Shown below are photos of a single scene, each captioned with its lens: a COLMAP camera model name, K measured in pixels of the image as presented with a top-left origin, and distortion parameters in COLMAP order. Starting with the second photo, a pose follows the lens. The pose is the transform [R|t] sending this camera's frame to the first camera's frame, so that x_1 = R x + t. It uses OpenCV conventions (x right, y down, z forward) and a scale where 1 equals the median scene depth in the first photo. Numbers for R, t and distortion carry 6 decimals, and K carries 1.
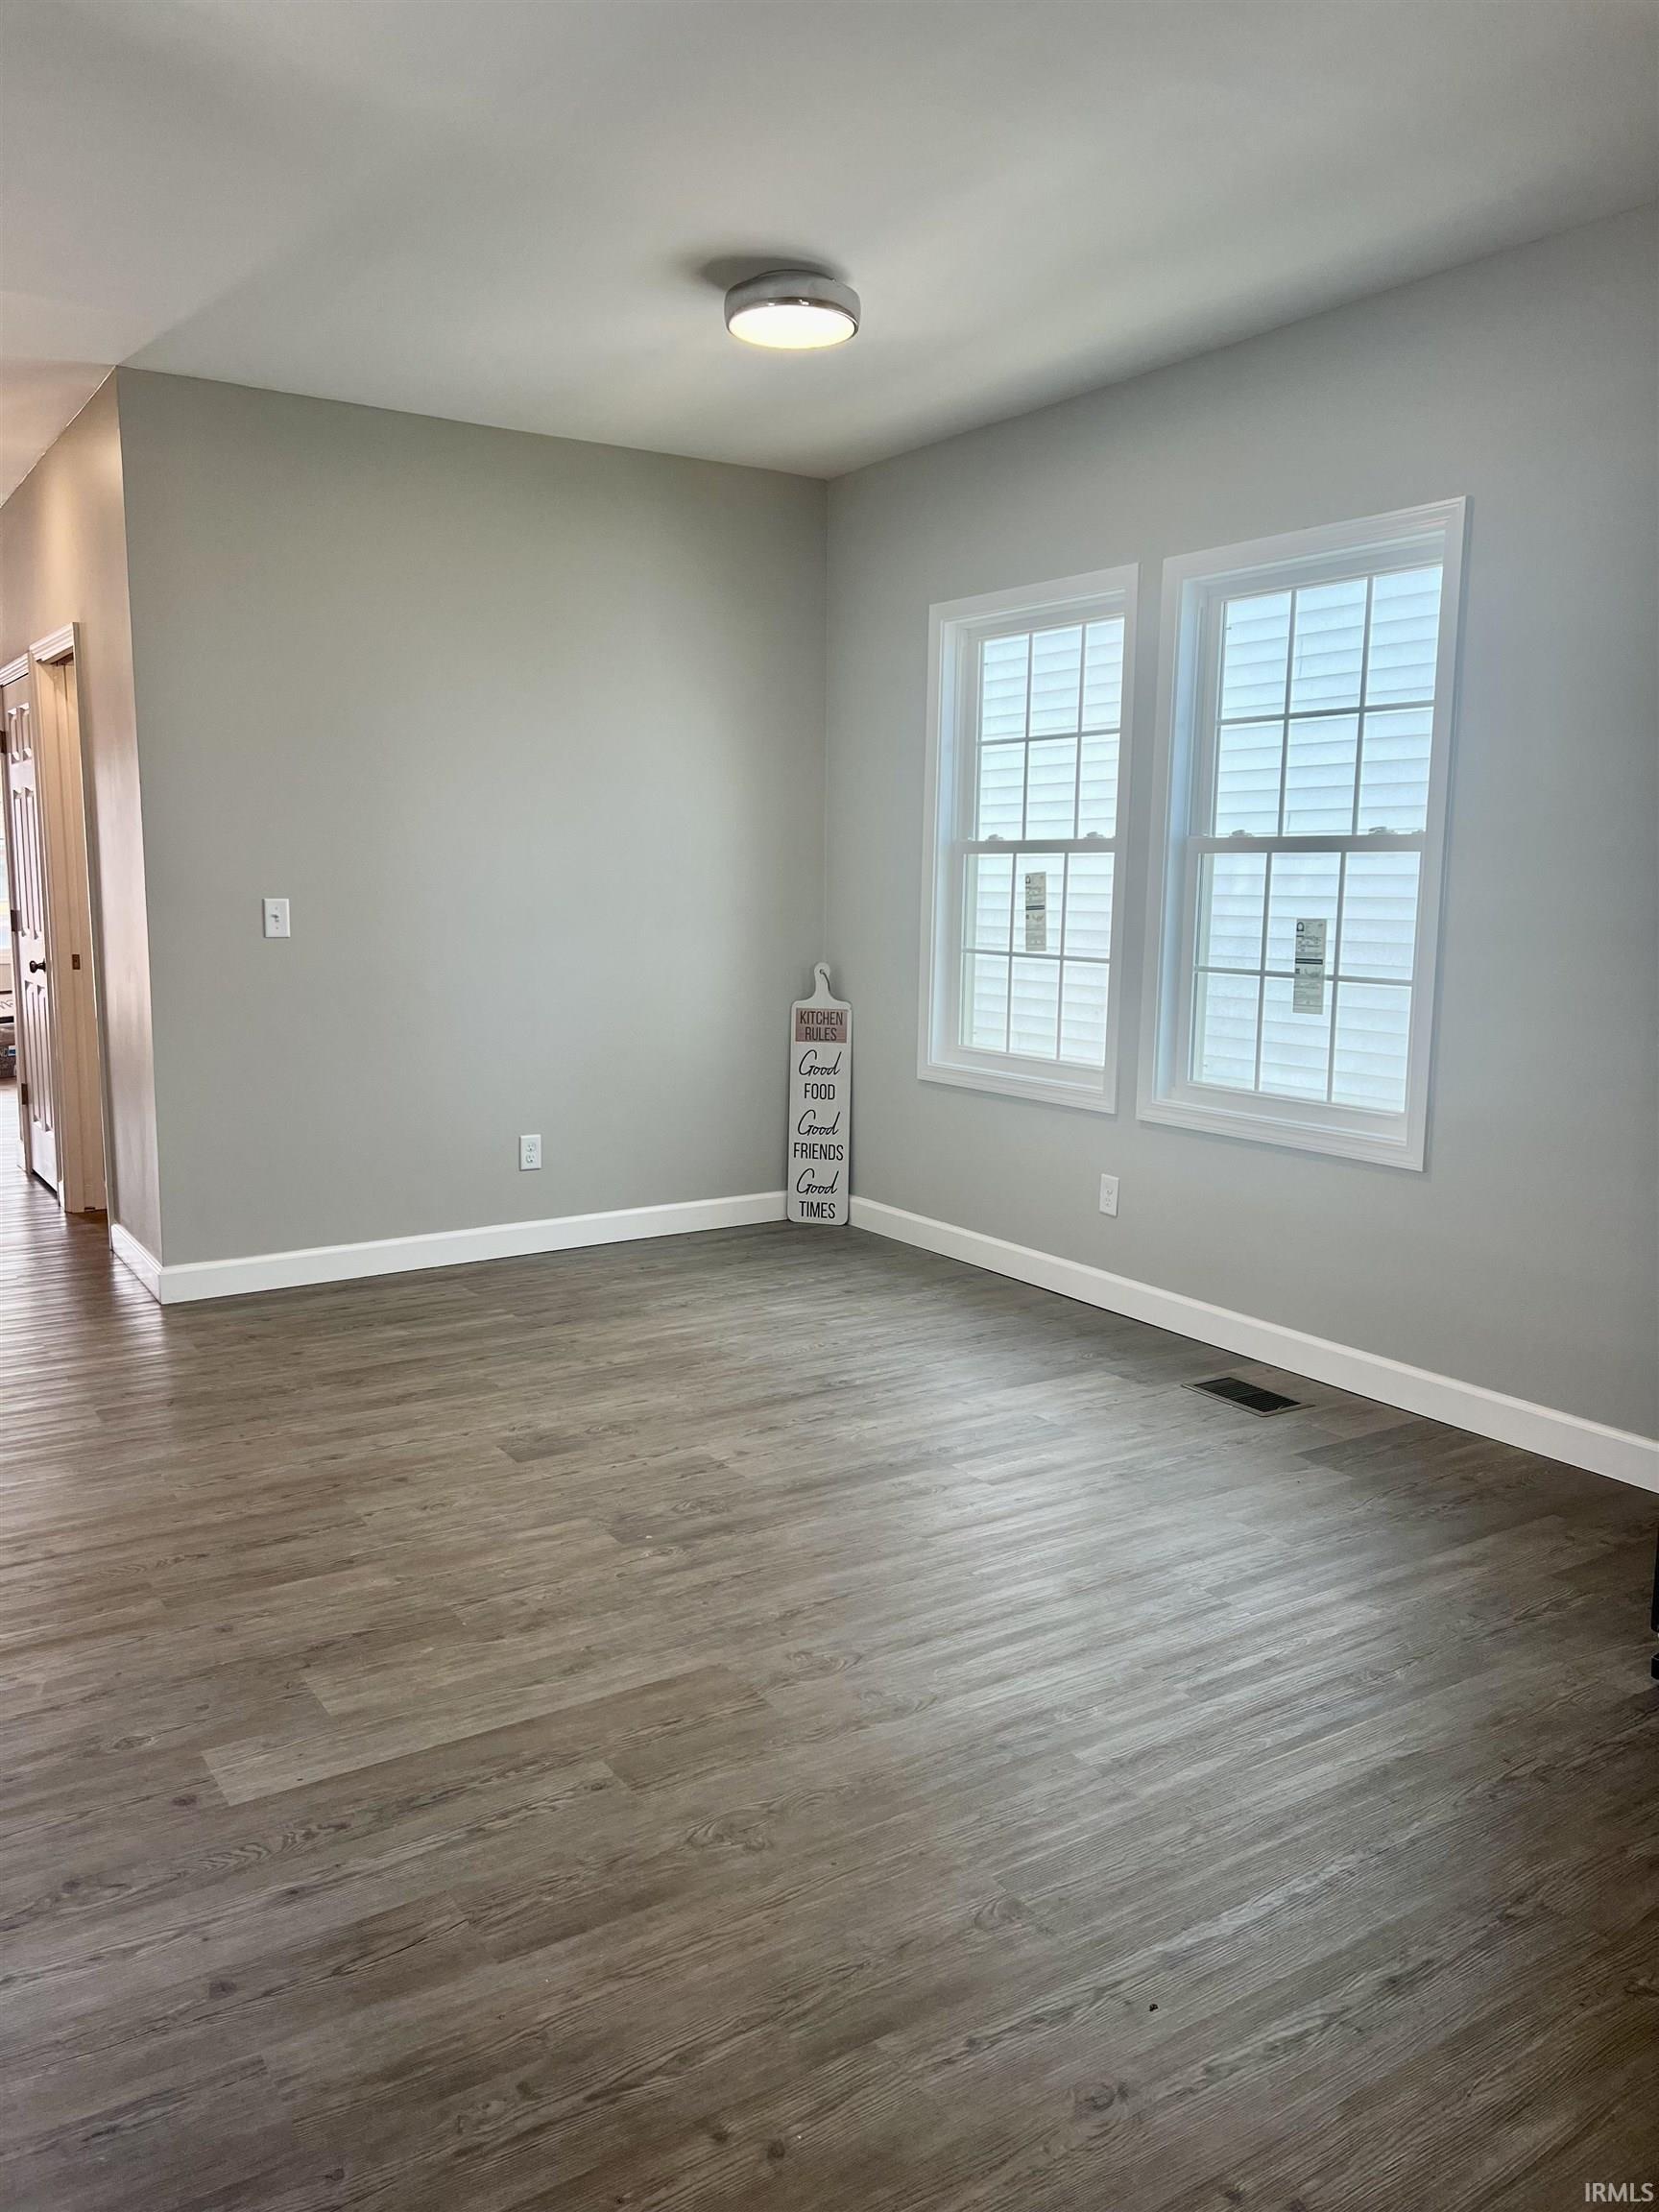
lens RADIAL K [[1654.6, 0, 837.6], [0, 1654.6, 1107.2], [0, 0, 1]] dist [0.058503, -0.064316]
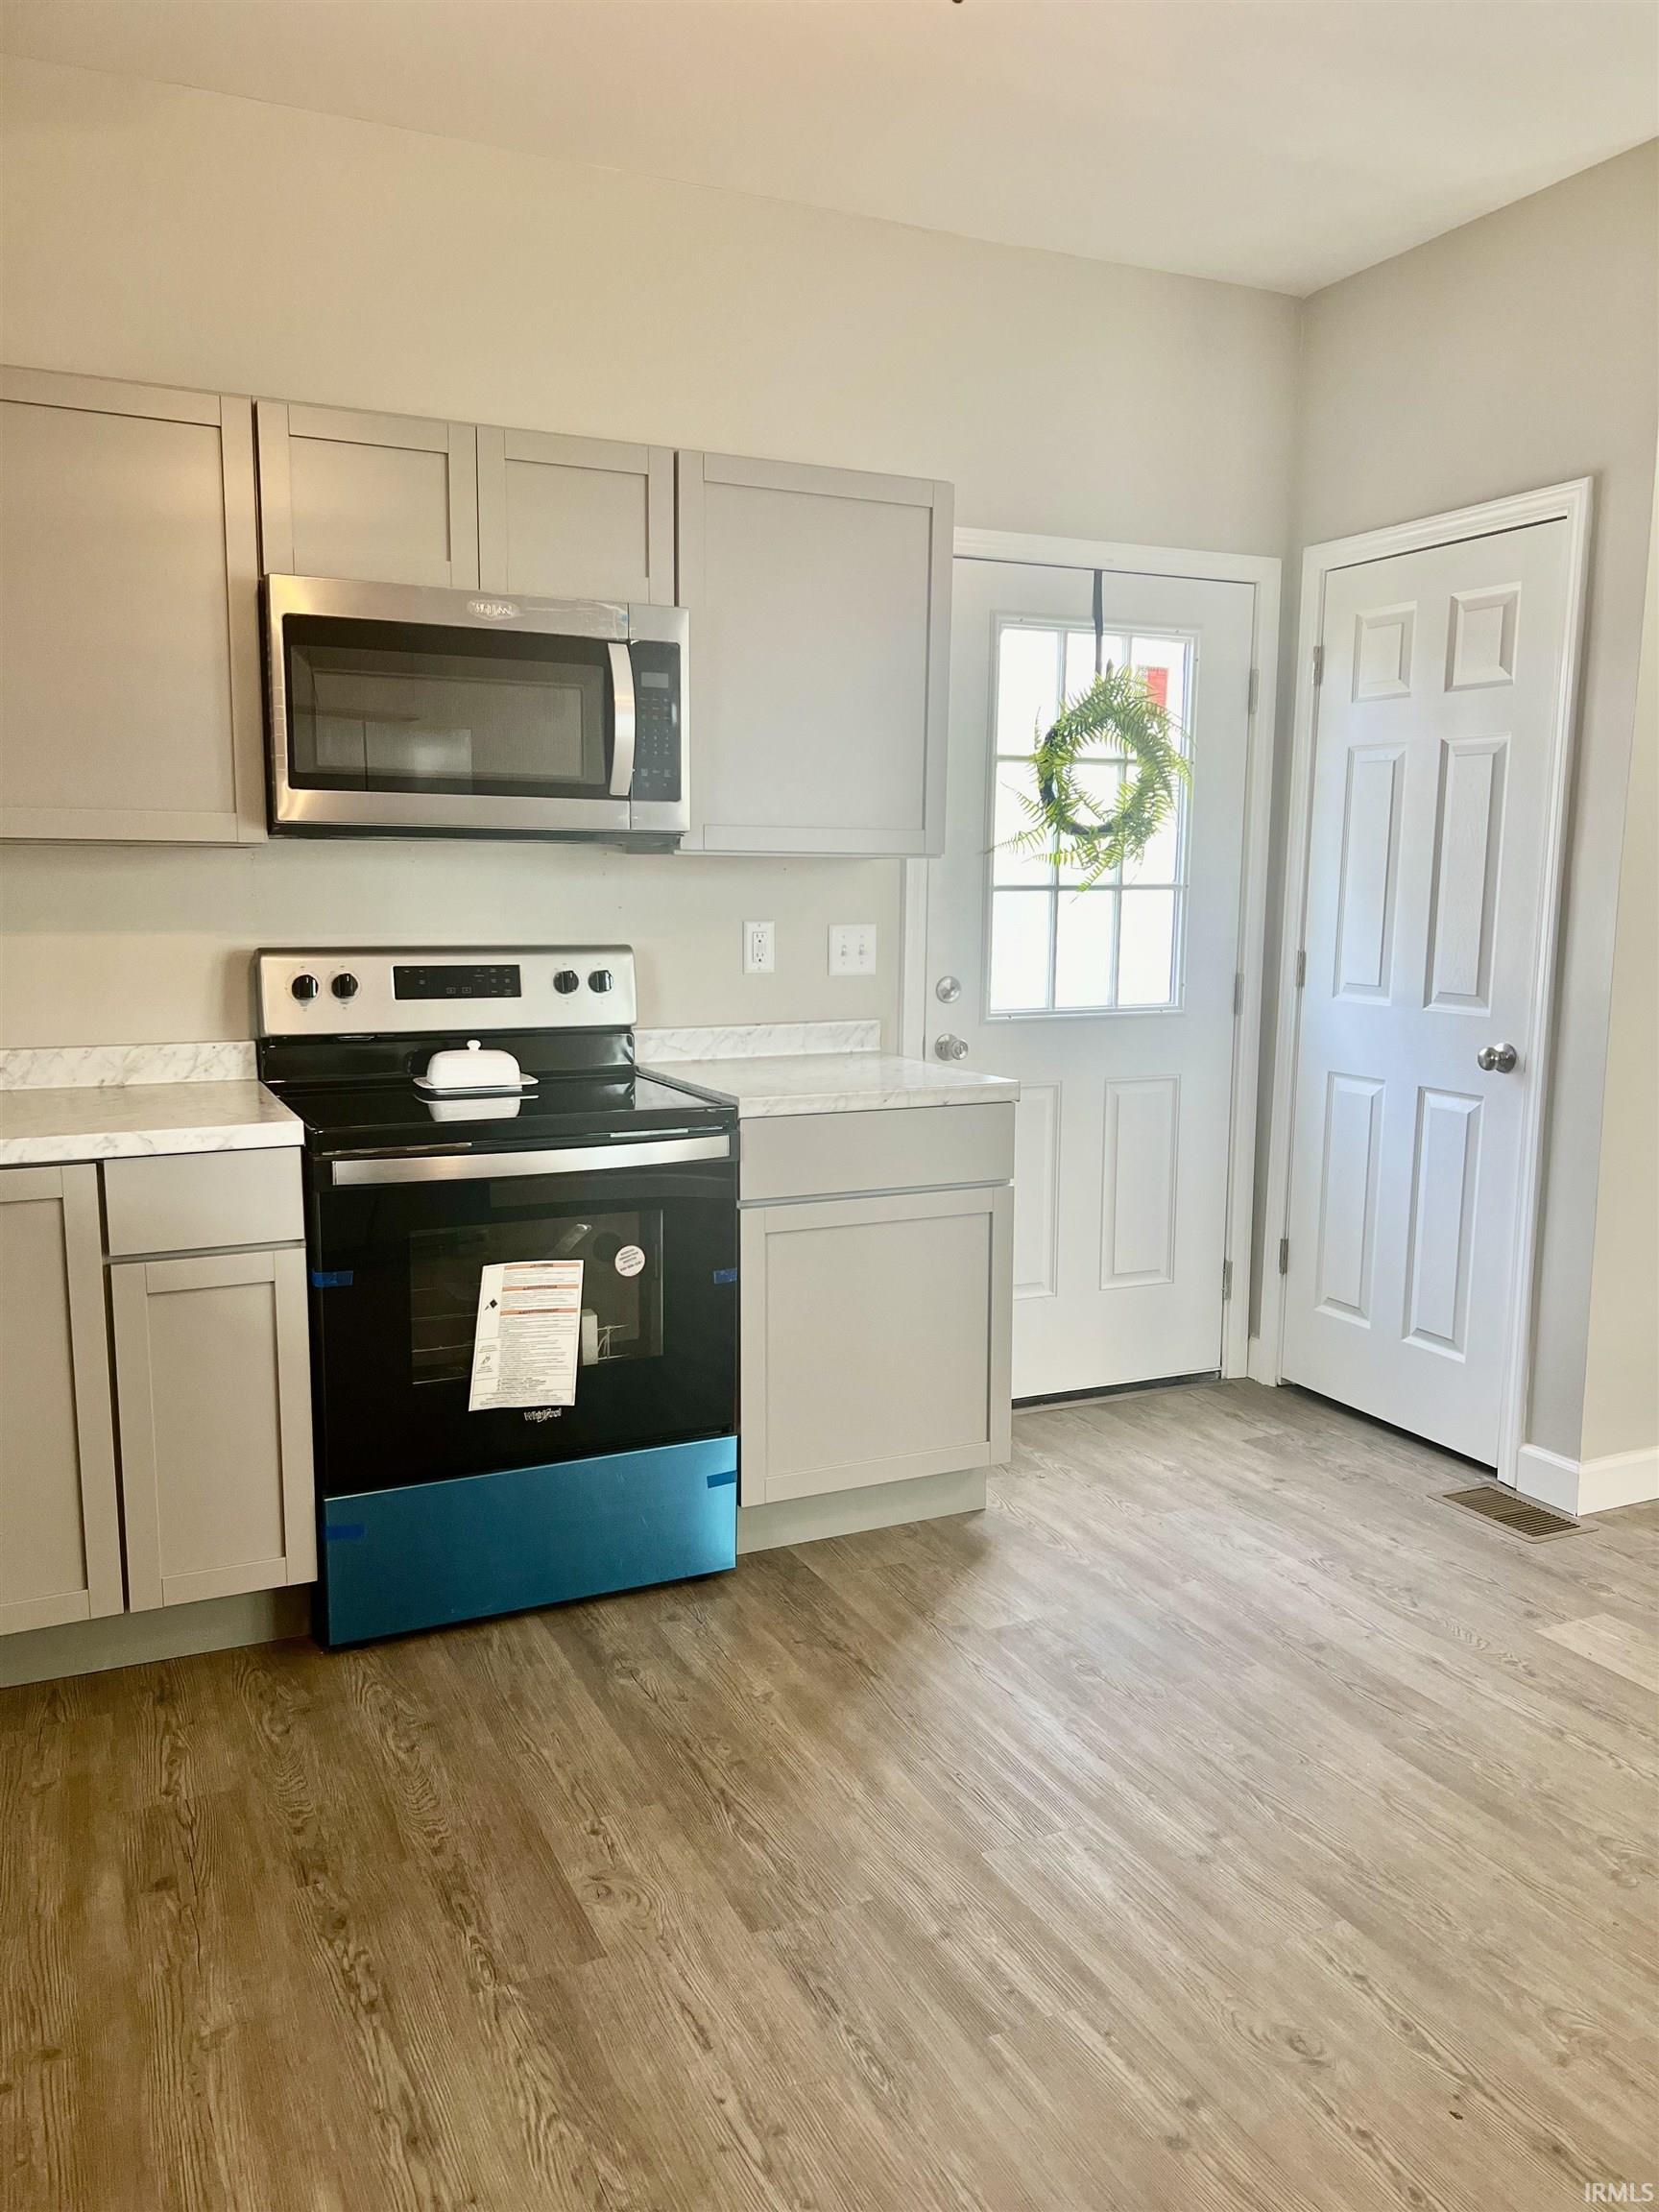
lens RADIAL K [[1654.6, 0, 815.8], [0, 1654.6, 1096.5], [0, 0, 1]] dist [0.058503, -0.064316]
pose [[-0.149761, 0.120609, -0.981338, 0.707525], [-0.148036, 0.978609, 0.142865, -0.055252], [0.977577, 0.166669, -0.128703, 0.454479]]
